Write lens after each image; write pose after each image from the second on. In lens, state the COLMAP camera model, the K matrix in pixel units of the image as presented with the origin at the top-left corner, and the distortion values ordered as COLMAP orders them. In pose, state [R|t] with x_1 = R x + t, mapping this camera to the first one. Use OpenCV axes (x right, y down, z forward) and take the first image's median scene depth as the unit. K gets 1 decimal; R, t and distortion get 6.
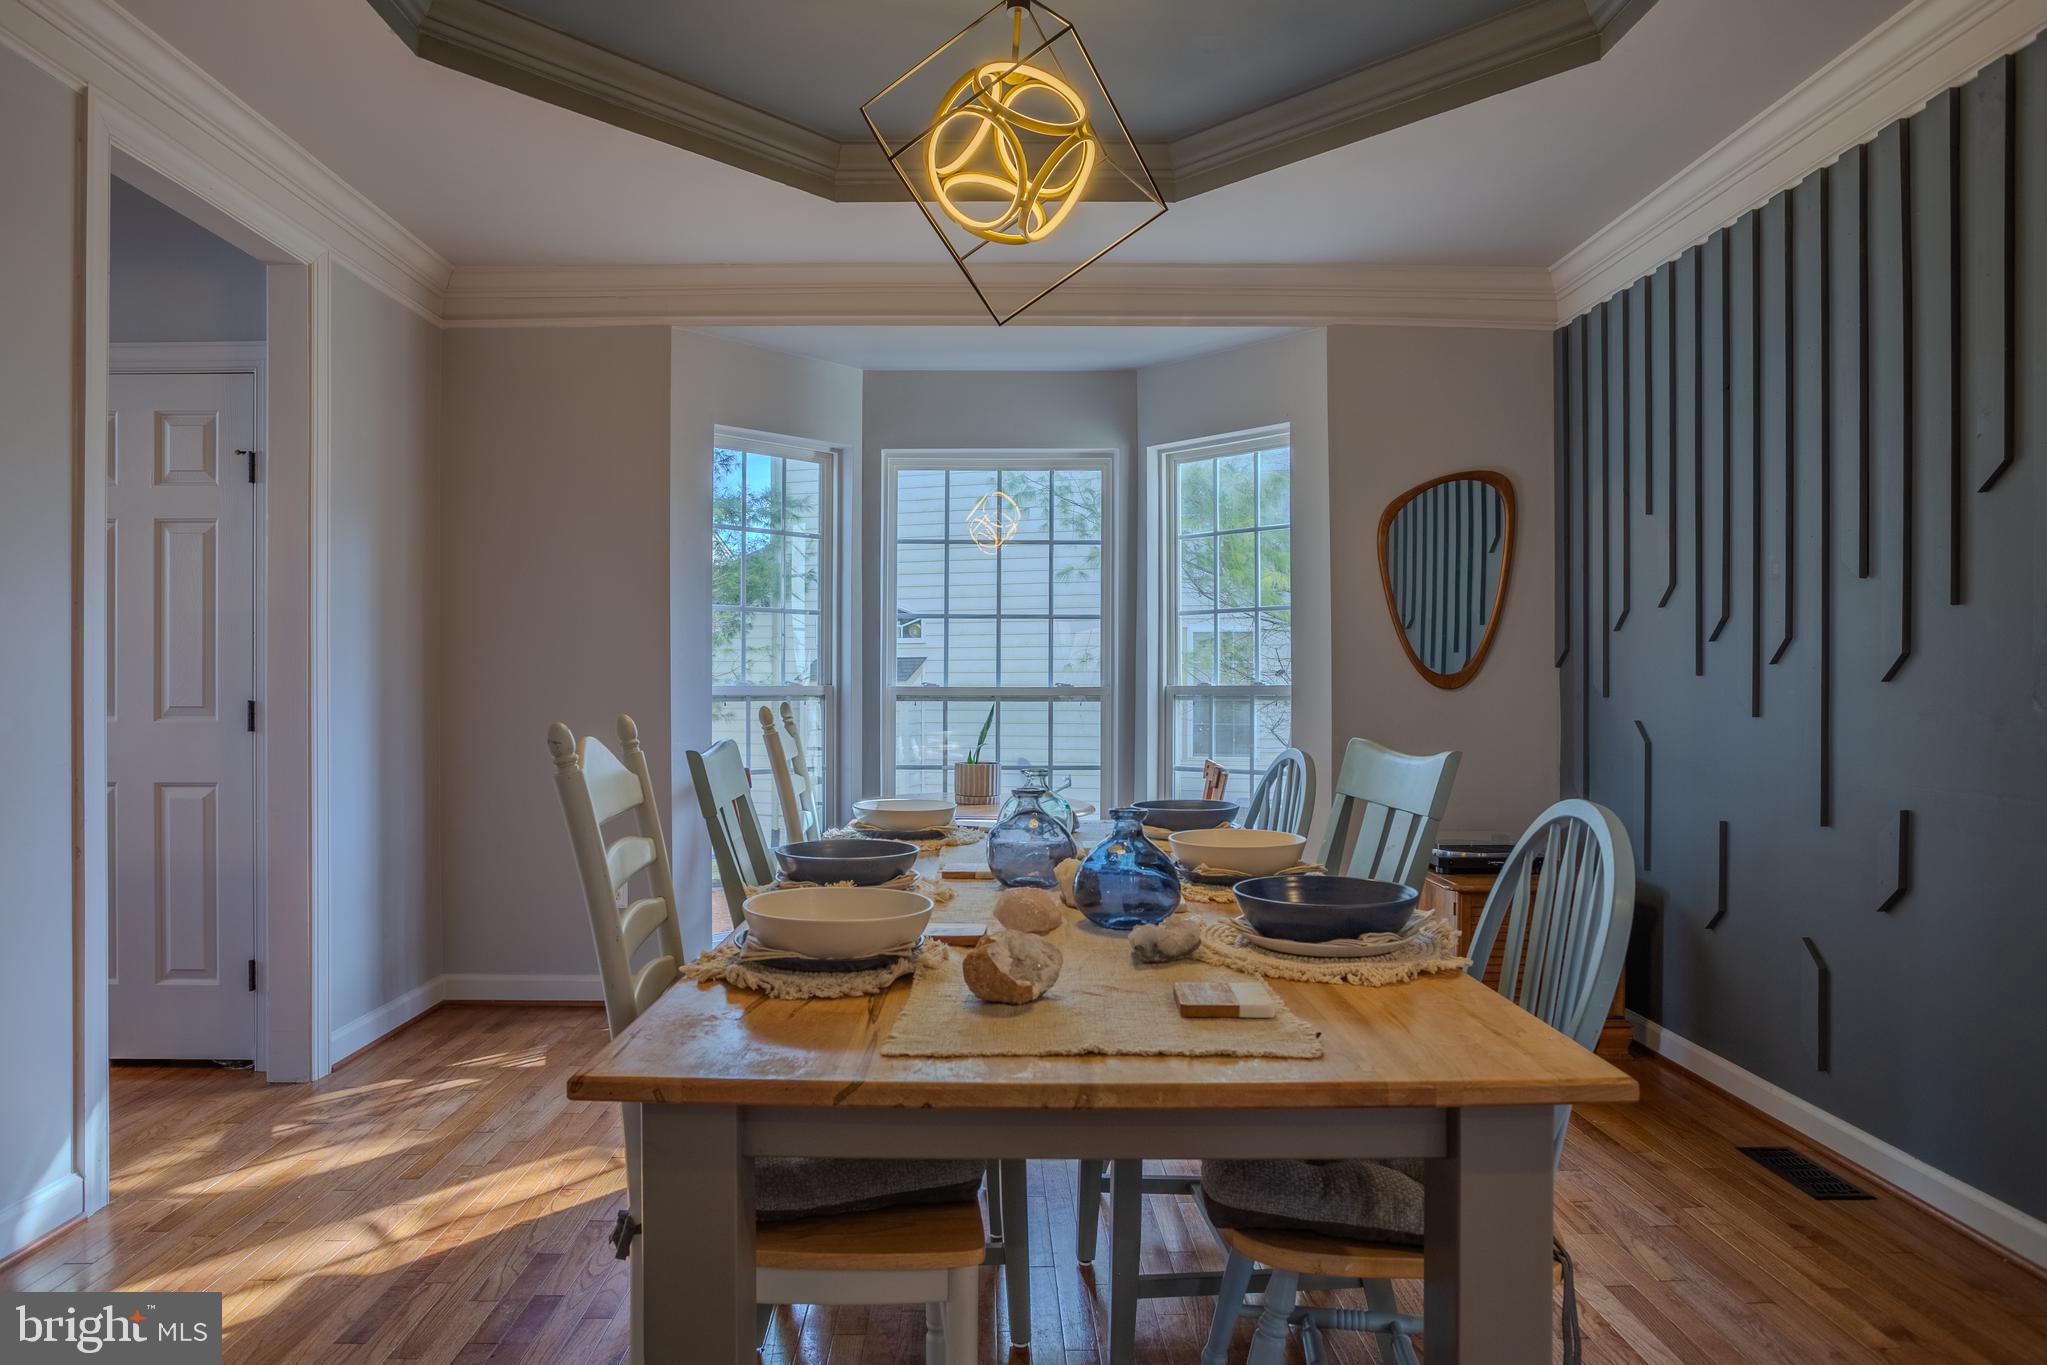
lens RADIAL K [[1298.7, 0, 1023.5], [0, 1298.7, 682.5], [0, 0, 1]] dist [-0.098294, 0.116067]
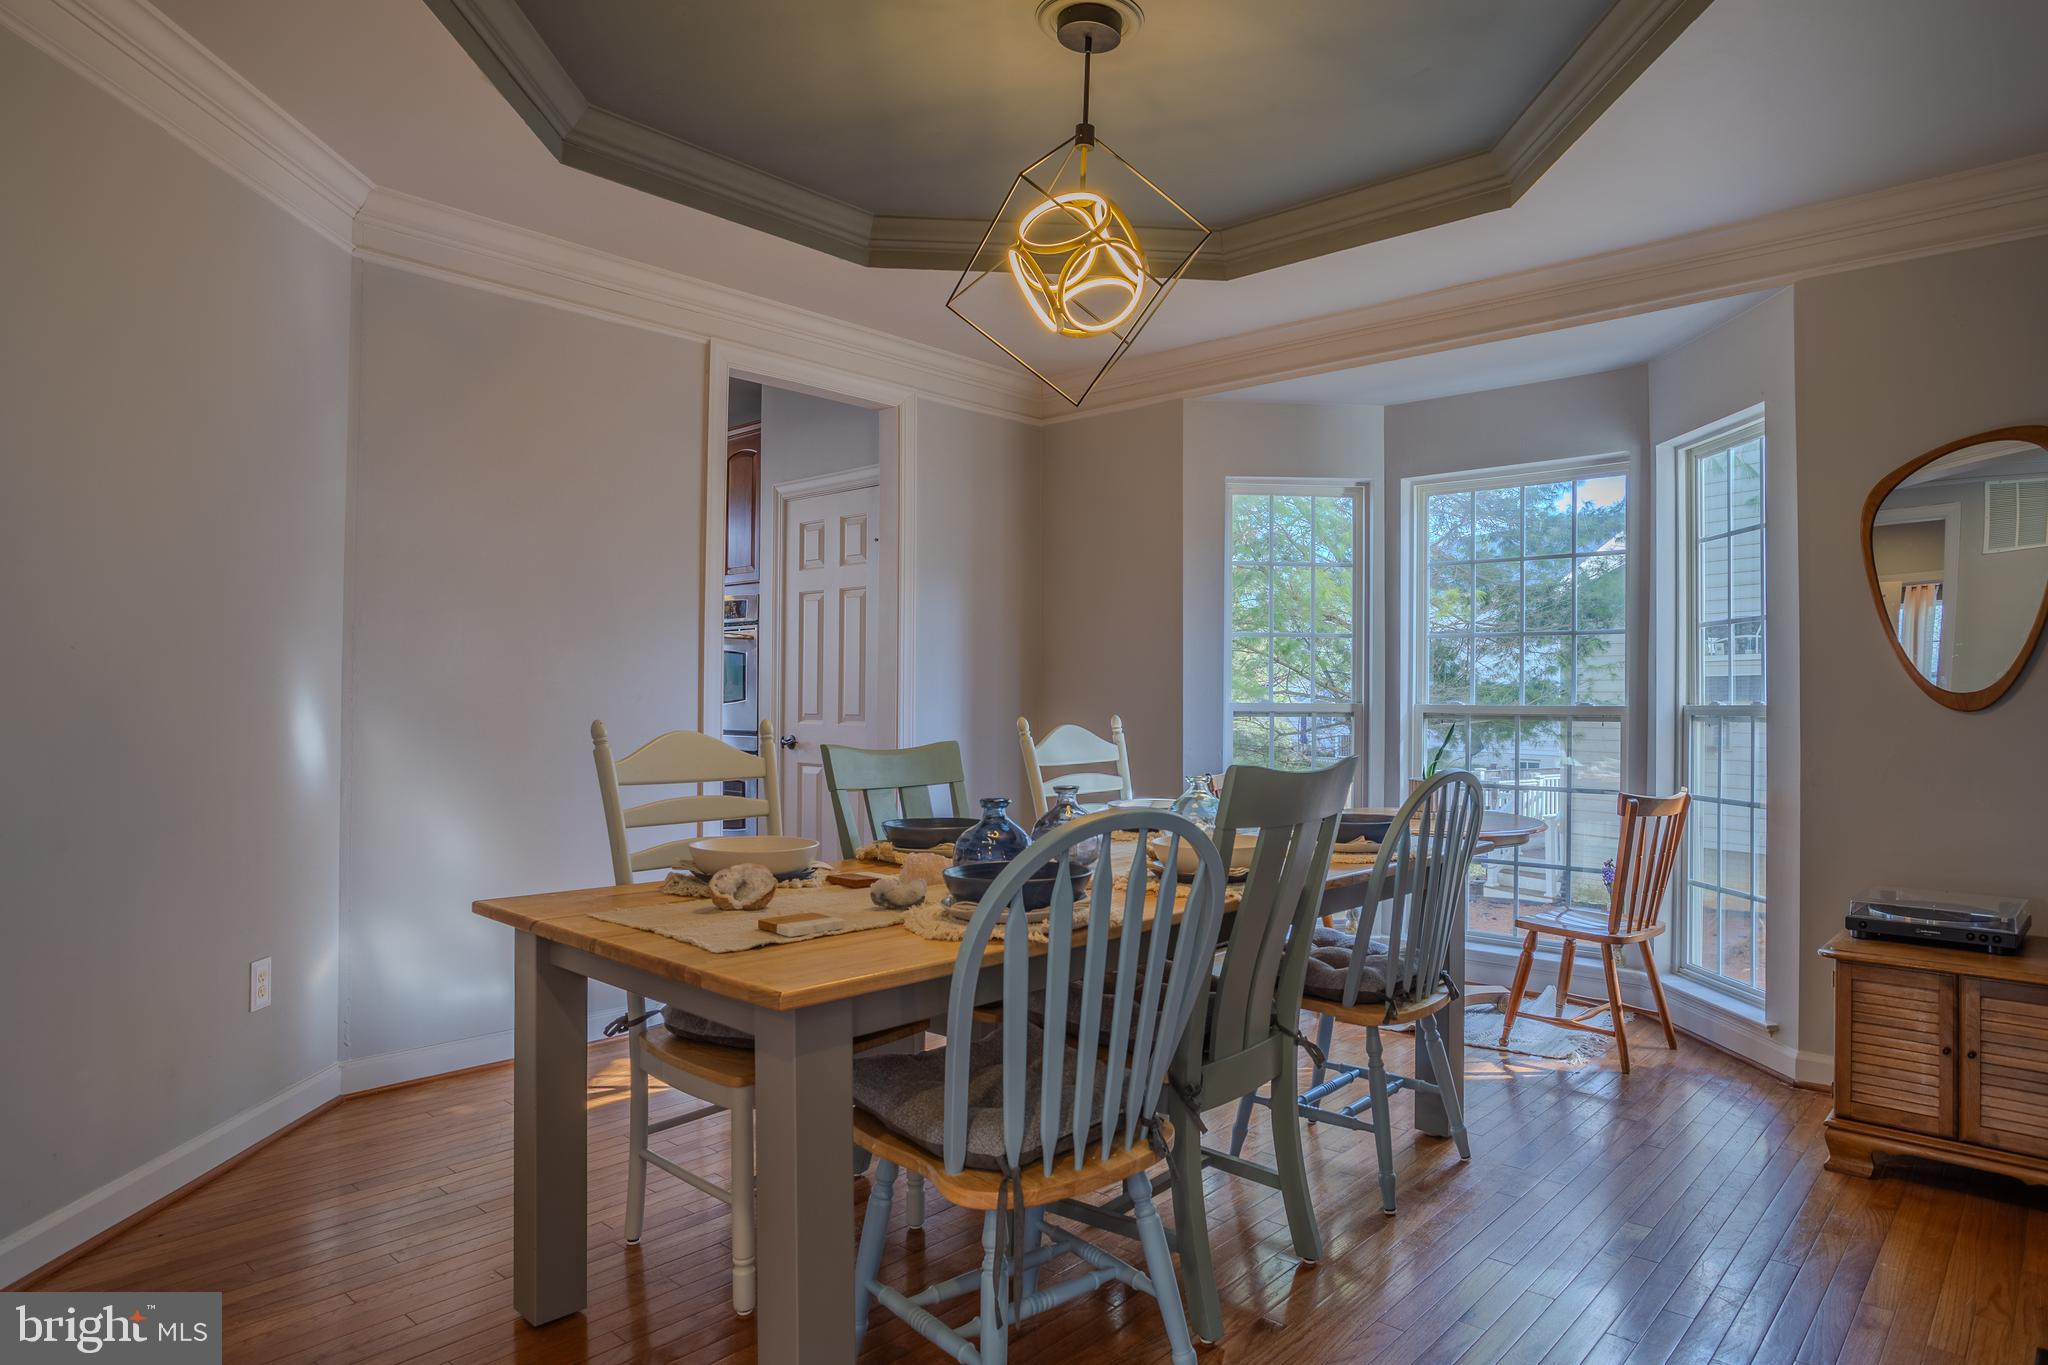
lens RADIAL K [[1249.3, 0, 1024.0], [0, 1249.3, 682.5], [0, 0, 1]] dist [-0.002777, -0.000259]
pose [[0.739833, -0.002995, -0.672784, 0.394310], [-0.006180, 0.999918, -0.011247, -0.001251], [0.672763, 0.012479, 0.739753, 0.047915]]
